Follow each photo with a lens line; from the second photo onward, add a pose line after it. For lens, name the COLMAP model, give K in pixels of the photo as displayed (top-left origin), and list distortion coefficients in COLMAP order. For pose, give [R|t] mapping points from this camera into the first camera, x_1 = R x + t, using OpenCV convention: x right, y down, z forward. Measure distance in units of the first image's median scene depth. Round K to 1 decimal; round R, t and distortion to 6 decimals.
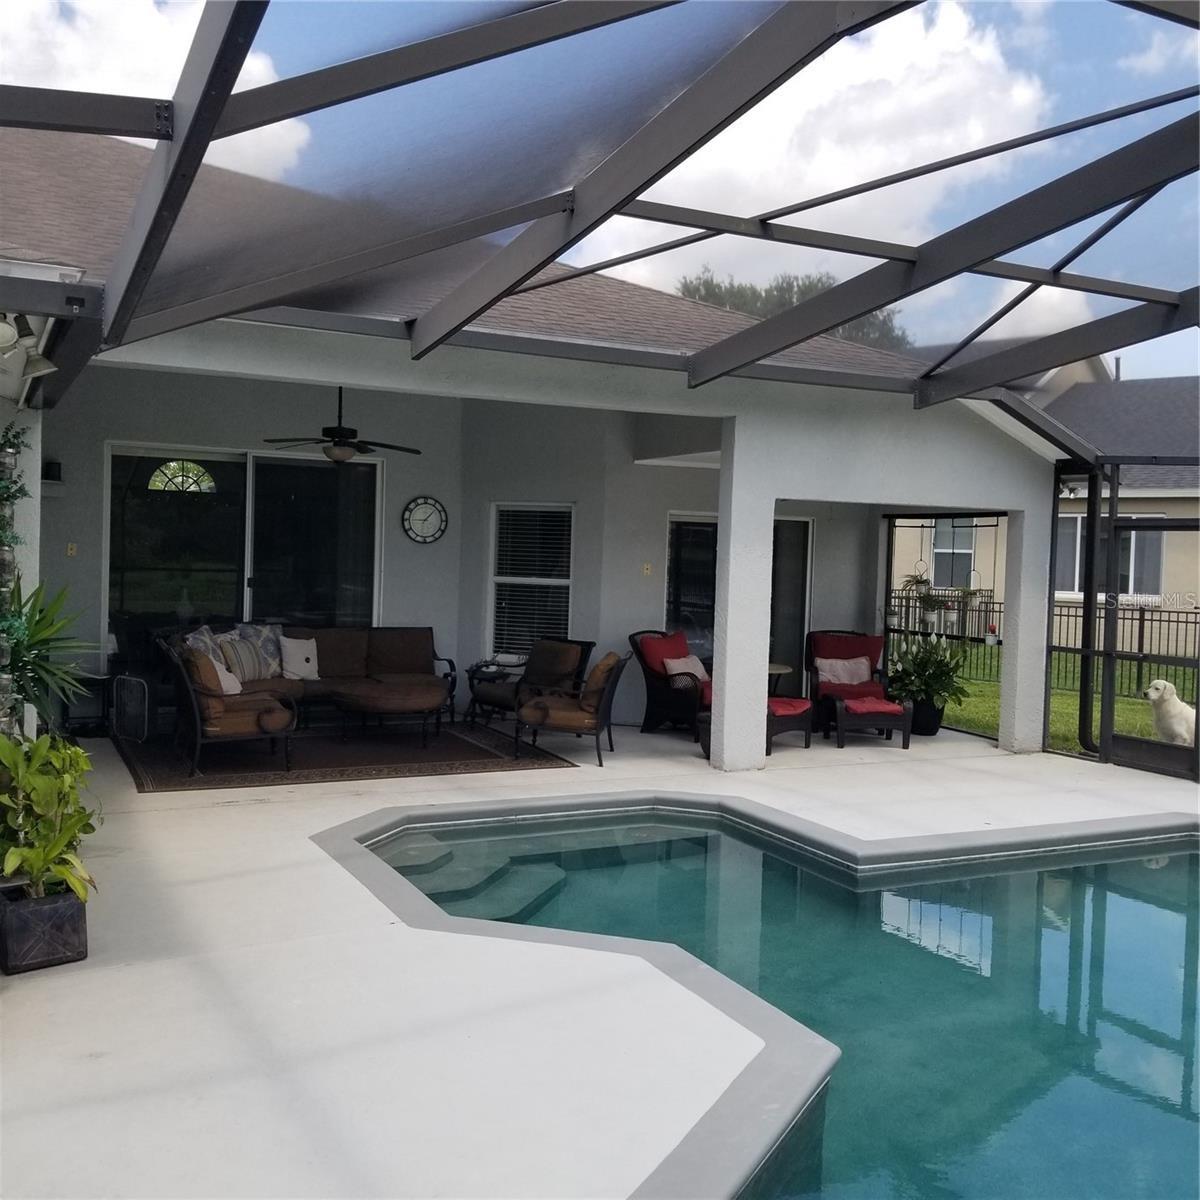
lens RADIAL K [[1228.0, 0, 596.5], [0, 1228.0, 595.8], [0, 0, 1]] dist [-0.013640, 0.000000]
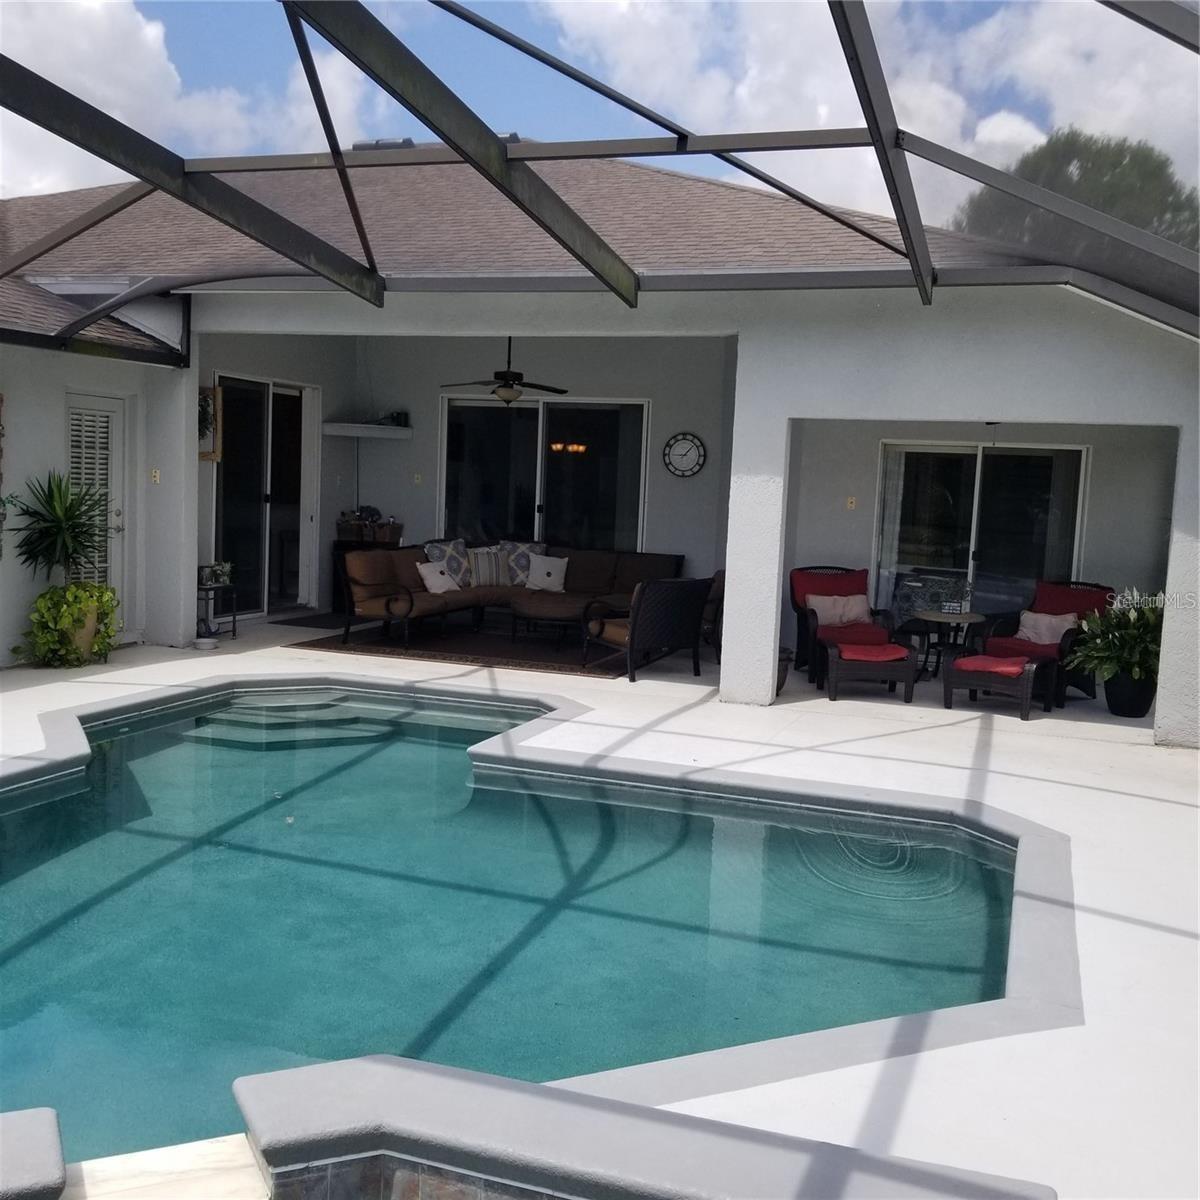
lens RADIAL K [[1228.0, 0, 594.4], [0, 1228.0, 604.1], [0, 0, 1]] dist [-0.013640, 0.000000]
pose [[0.684399, 0.069282, -0.725808, 0.603981], [-0.049550, 0.997593, 0.048502, 0.020319], [0.727422, 0.002769, 0.686185, 0.213113]]
